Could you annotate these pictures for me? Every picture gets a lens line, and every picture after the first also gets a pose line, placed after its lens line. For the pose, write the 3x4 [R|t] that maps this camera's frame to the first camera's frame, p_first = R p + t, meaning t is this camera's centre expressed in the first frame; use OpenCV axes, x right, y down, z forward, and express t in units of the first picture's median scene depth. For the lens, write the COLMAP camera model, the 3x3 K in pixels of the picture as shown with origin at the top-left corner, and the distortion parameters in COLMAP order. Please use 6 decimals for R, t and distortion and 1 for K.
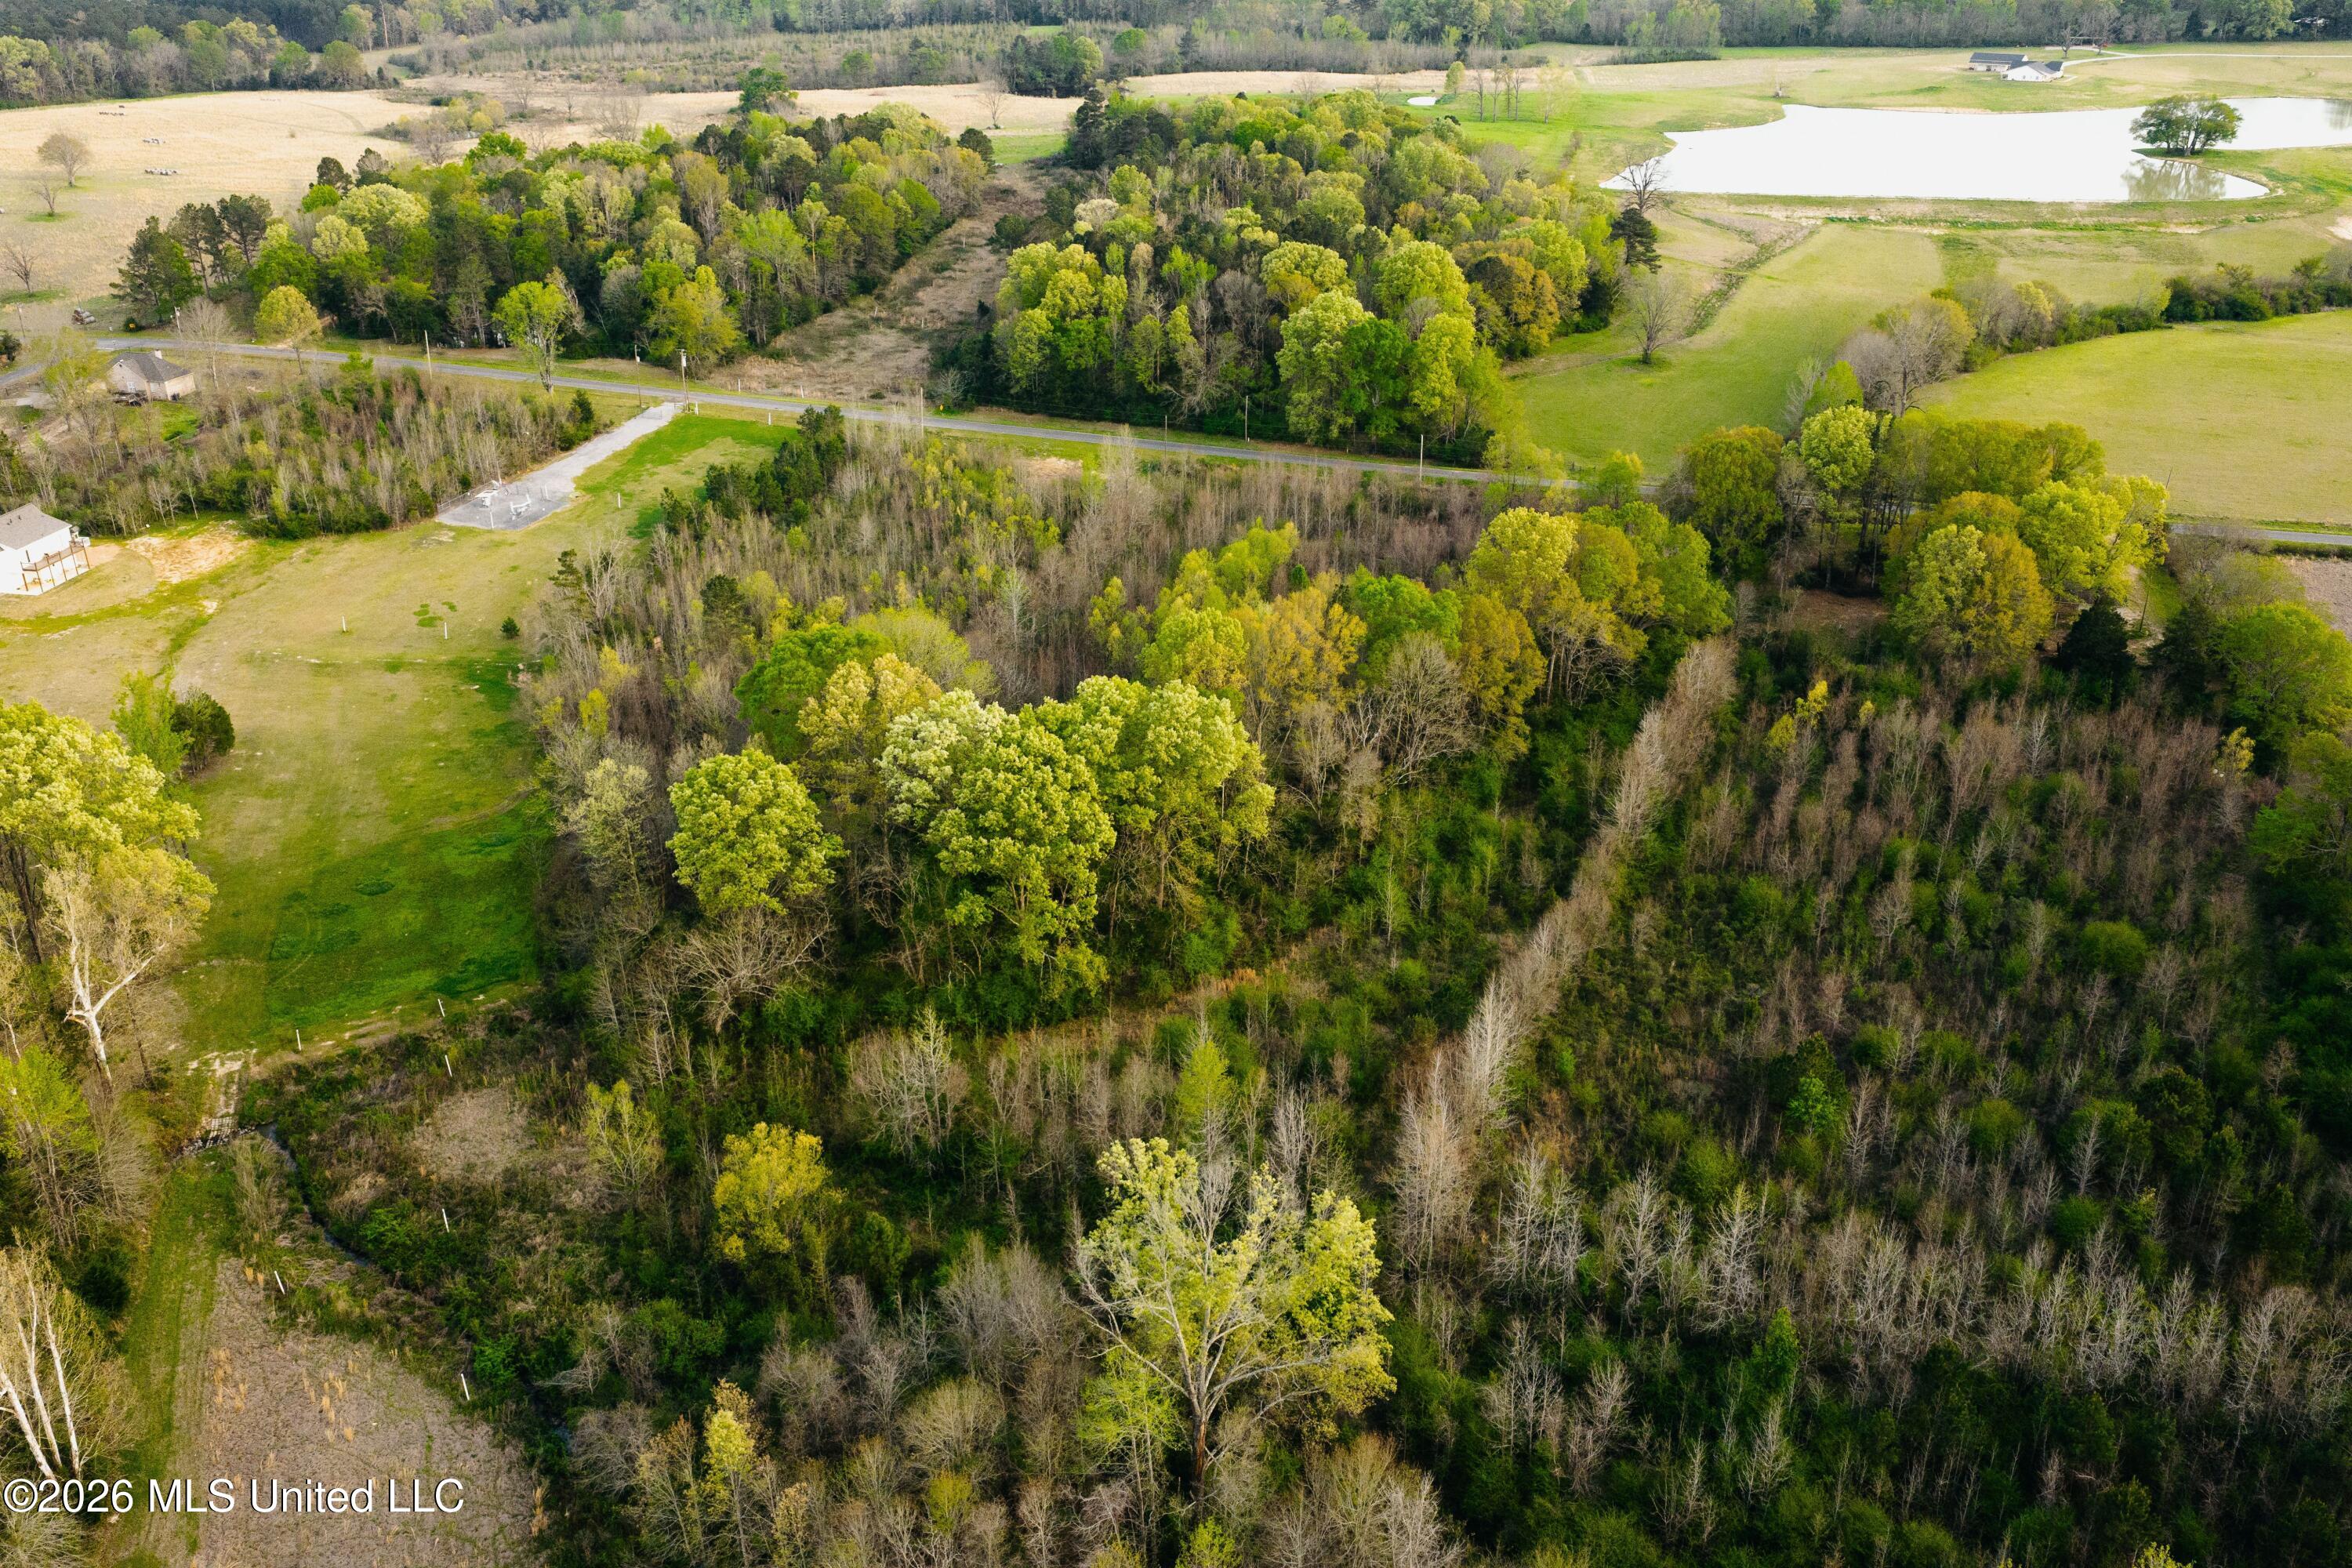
lens RADIAL K [[1981.4, 0, 1184.4], [0, 1981.4, 779.9], [0, 0, 1]] dist [0.004647, -0.005717]
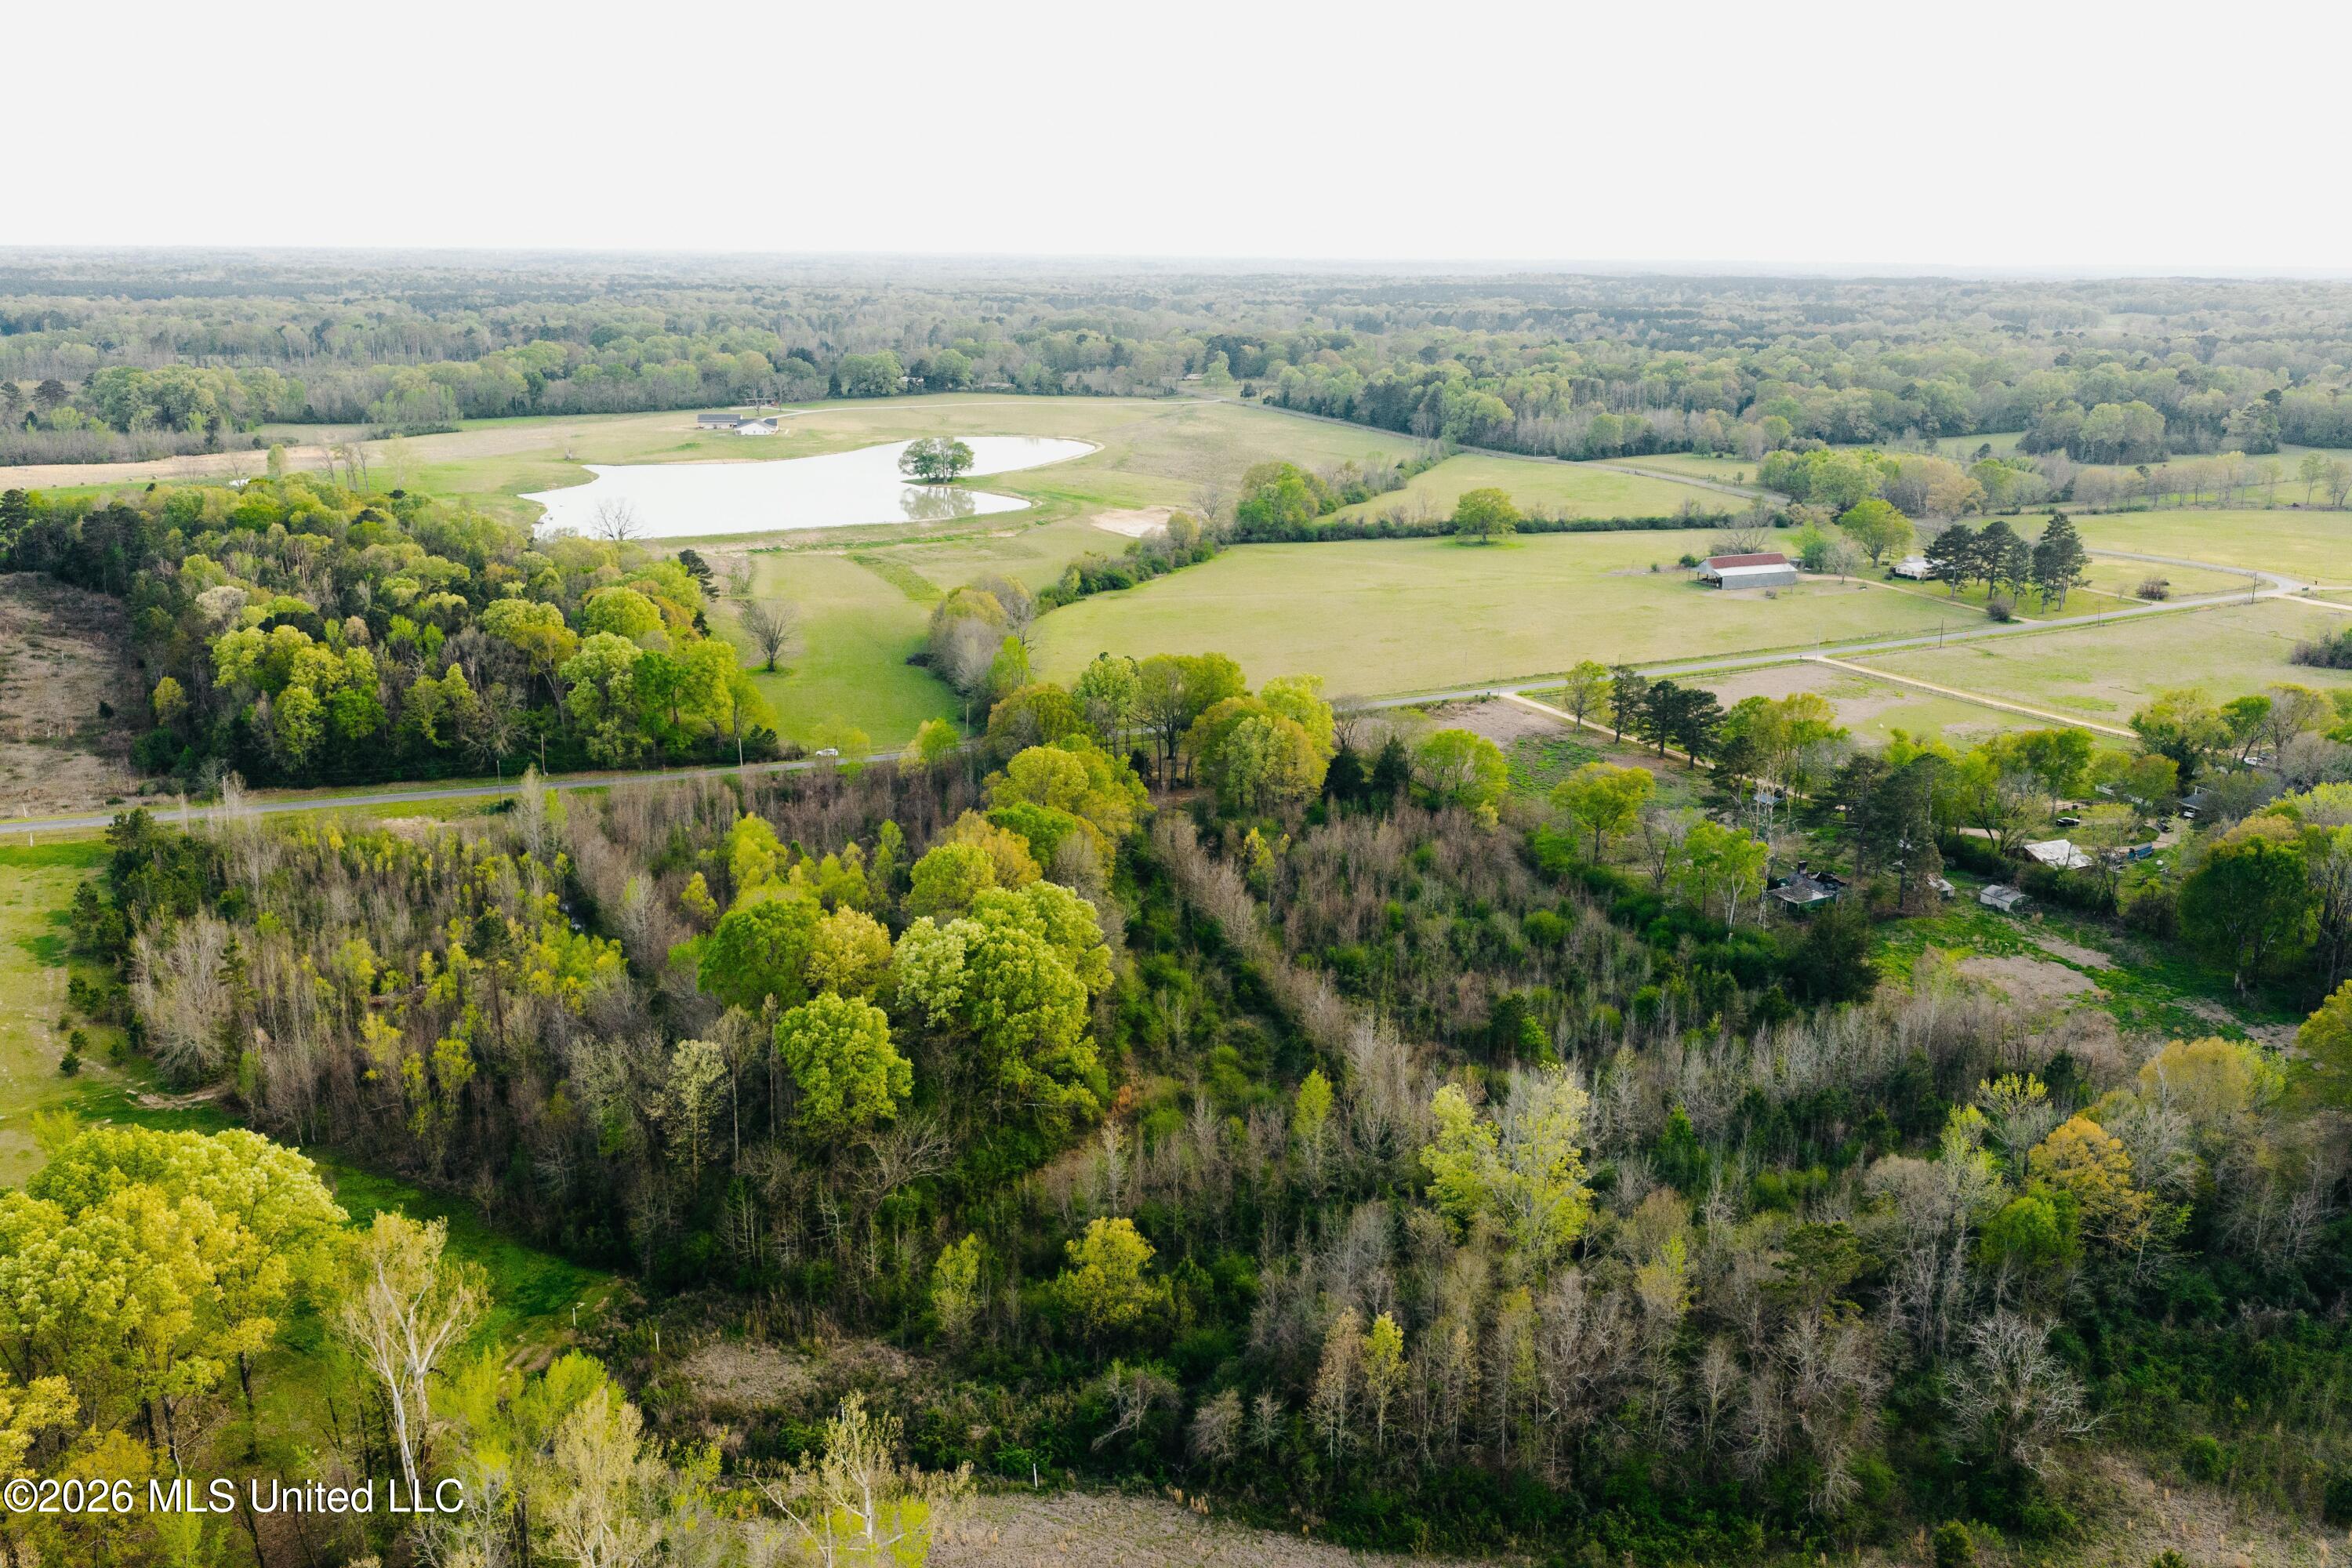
lens RADIAL K [[1981.4, 0, 1184.4], [0, 1981.4, 779.9], [0, 0, 1]] dist [0.004647, -0.005717]
pose [[0.748963, -0.162398, 0.642403, -0.266056], [0.269854, 0.960215, -0.071877, 0.001566], [-0.605172, 0.227188, 0.762989, -0.023200]]
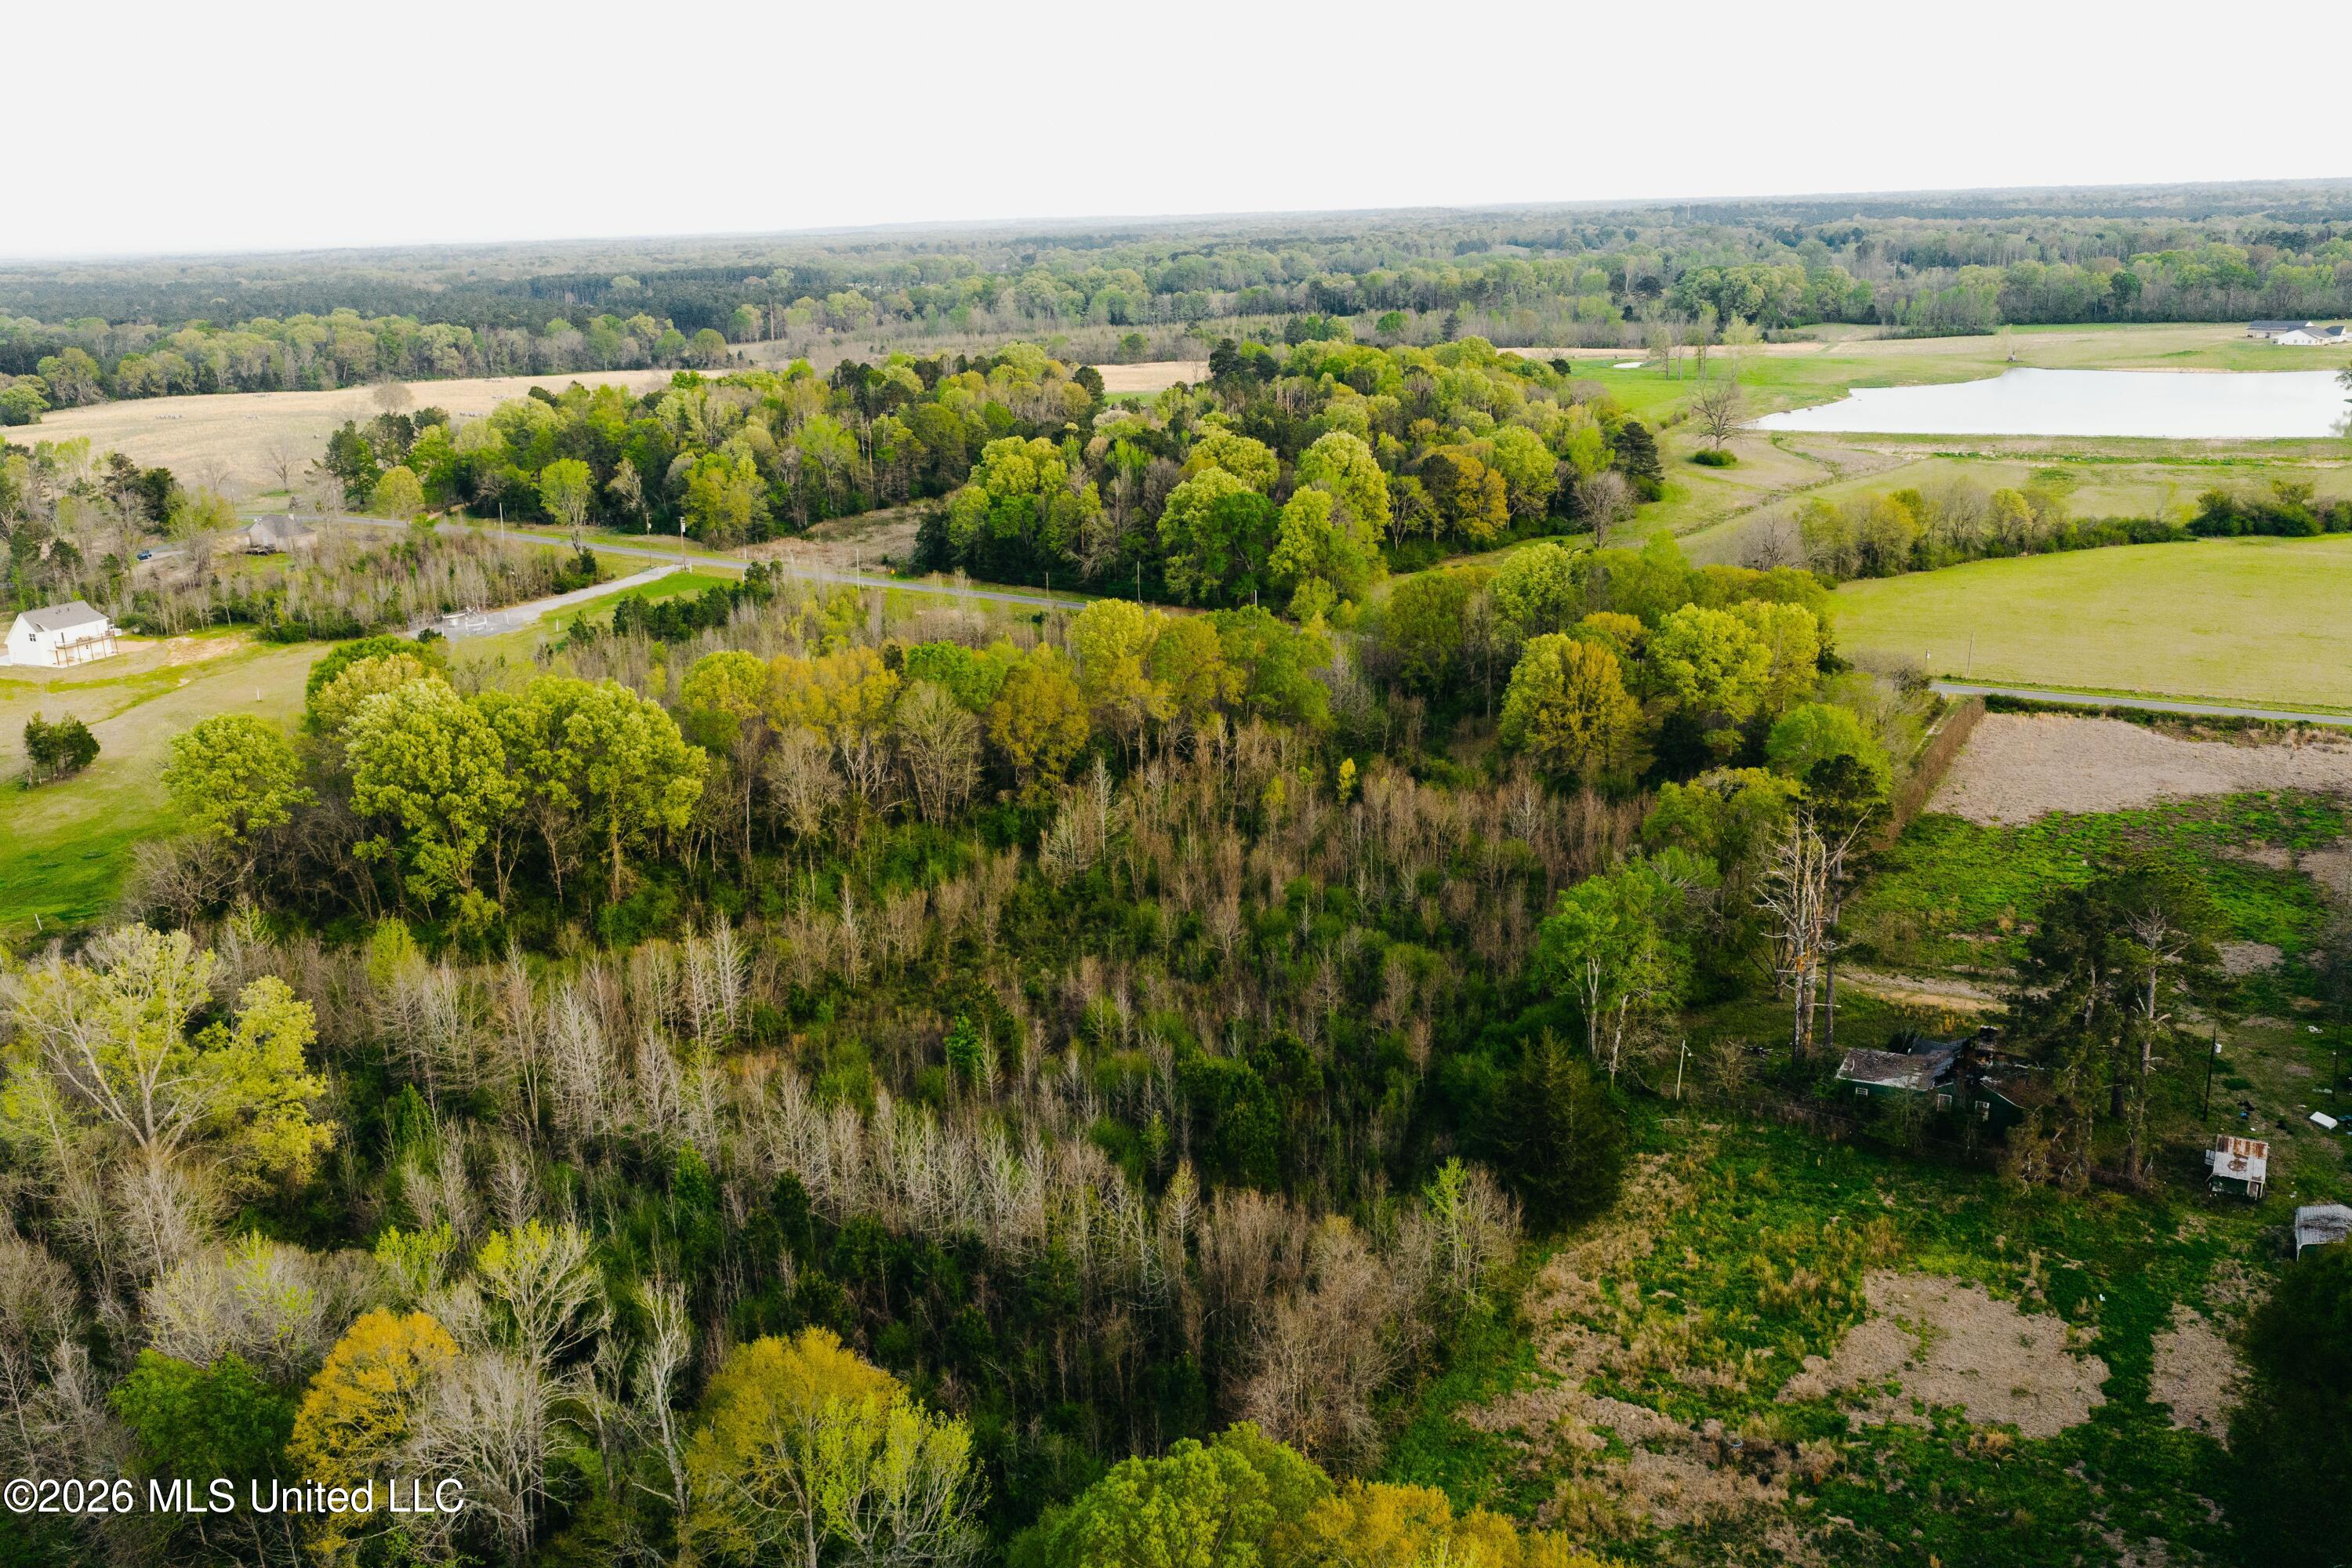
lens RADIAL K [[1981.4, 0, 1184.4], [0, 1981.4, 779.9], [0, 0, 1]] dist [0.004647, -0.005717]
pose [[0.969393, 0.043550, -0.241622, 0.212147], [-0.080307, 0.986251, -0.144431, 0.051767], [0.232010, 0.159414, 0.959562, -0.011288]]
